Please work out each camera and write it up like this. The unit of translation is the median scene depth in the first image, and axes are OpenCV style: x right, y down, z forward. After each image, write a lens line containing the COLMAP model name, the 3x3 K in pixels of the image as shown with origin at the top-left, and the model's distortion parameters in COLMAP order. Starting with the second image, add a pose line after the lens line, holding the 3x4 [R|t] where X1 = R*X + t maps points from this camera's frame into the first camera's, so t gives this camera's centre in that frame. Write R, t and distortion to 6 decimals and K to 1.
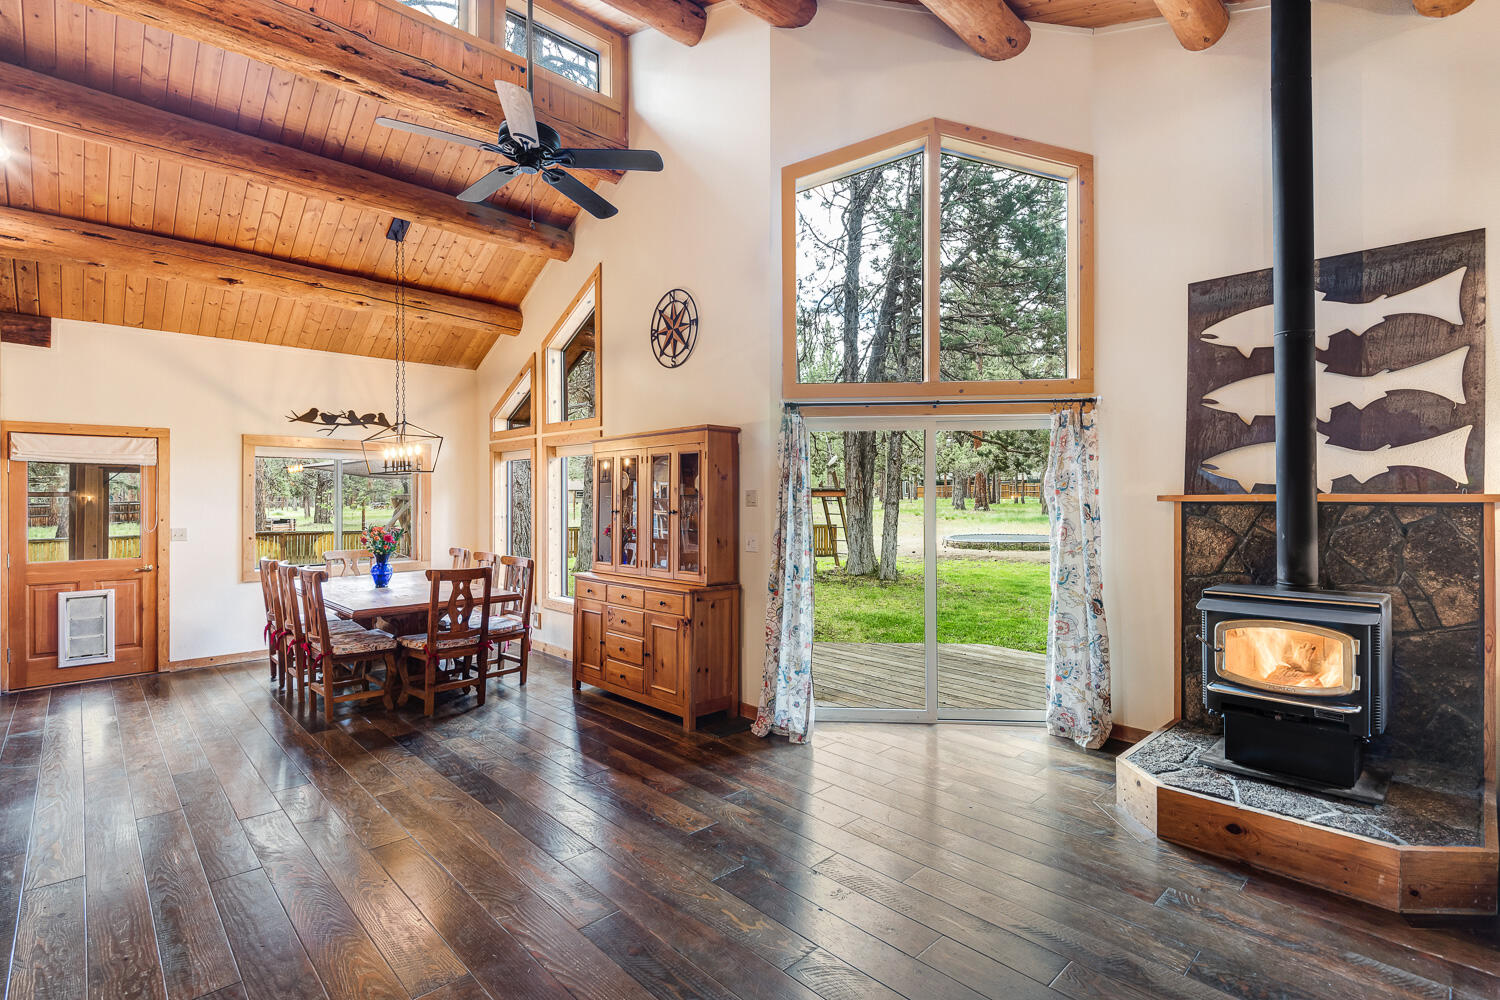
lens RADIAL K [[694.7, 0, 742.1], [0, 694.7, 488.5], [0, 0, 1]] dist [0.017613, -0.011556]
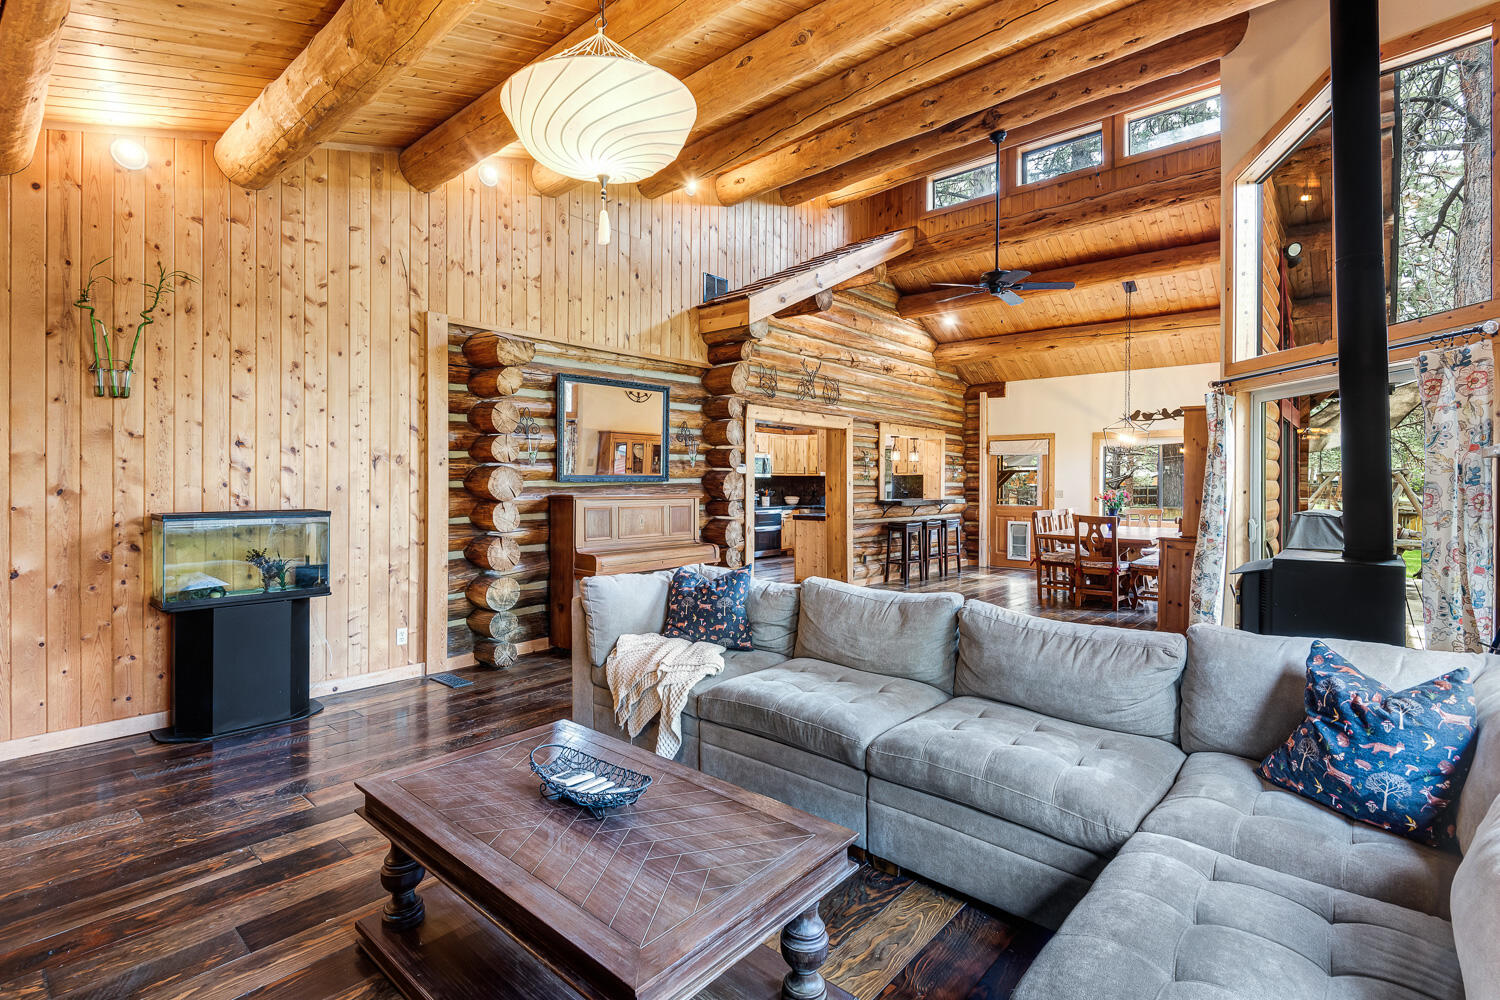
lens RADIAL K [[694.7, 0, 742.3], [0, 694.7, 492.3], [0, 0, 1]] dist [0.017613, -0.011556]
pose [[0.083259, 0.018568, -0.996355, 0.971403], [0.006008, 0.999799, 0.019134, 0.026951], [0.996510, -0.007580, 0.083130, 0.092707]]
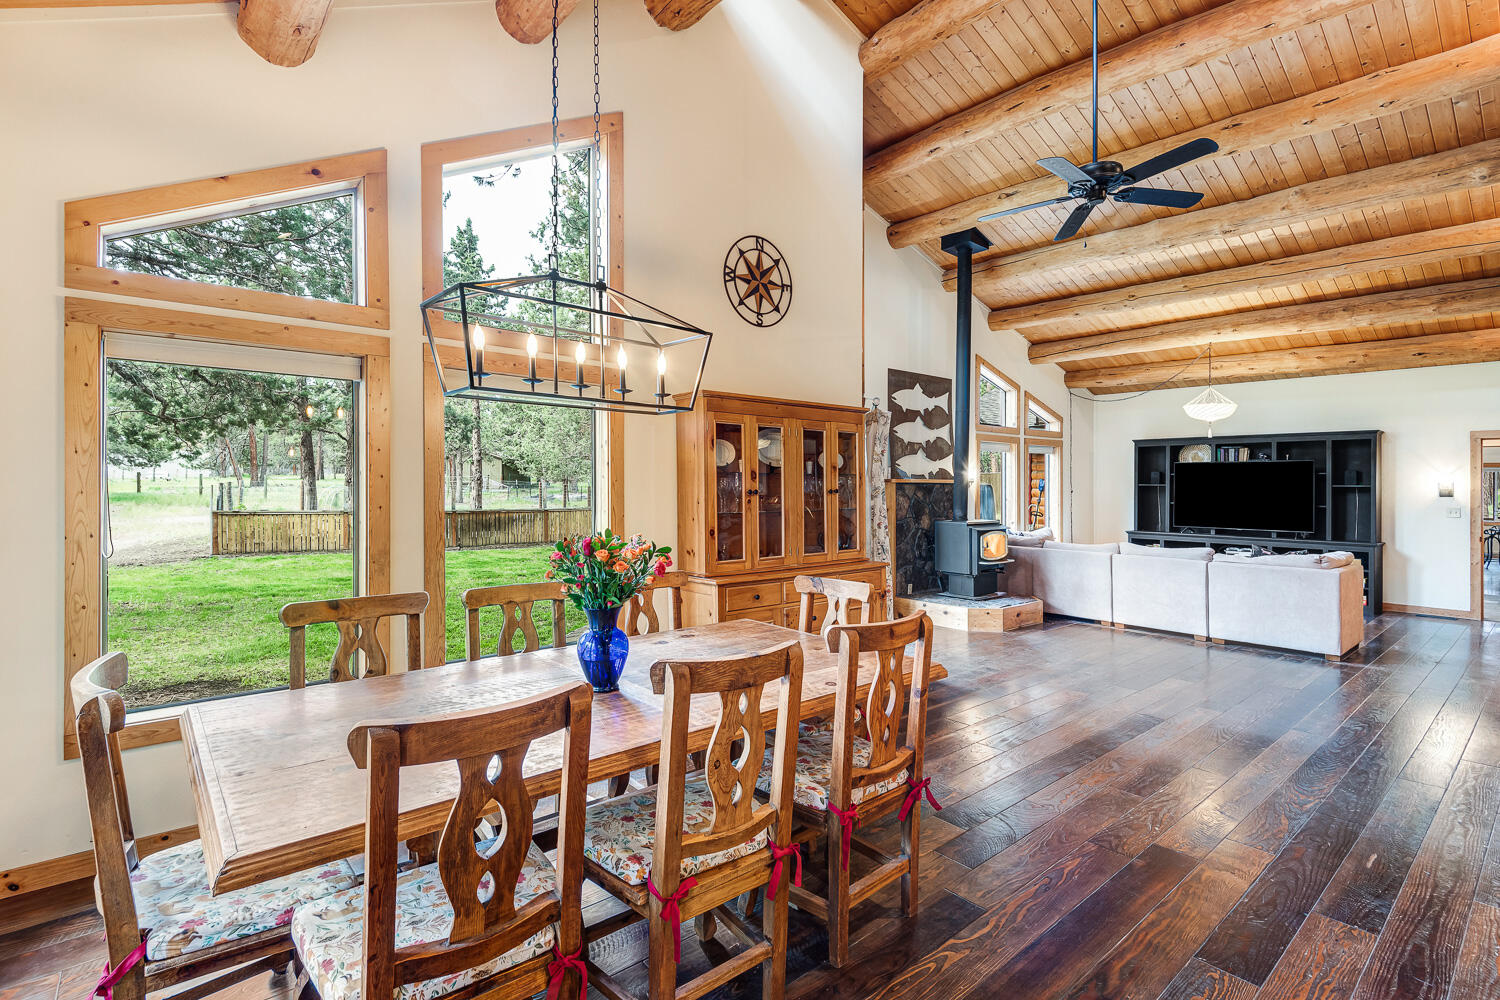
lens RADIAL K [[694.7, 0, 748.9], [0, 694.7, 475.4], [0, 0, 1]] dist [0.017613, -0.011556]
pose [[0.060202, 0.013778, 0.998091, -0.973254], [-0.017863, 0.999759, -0.012724, 0.023003], [-0.998026, -0.017063, 0.060434, 0.970252]]
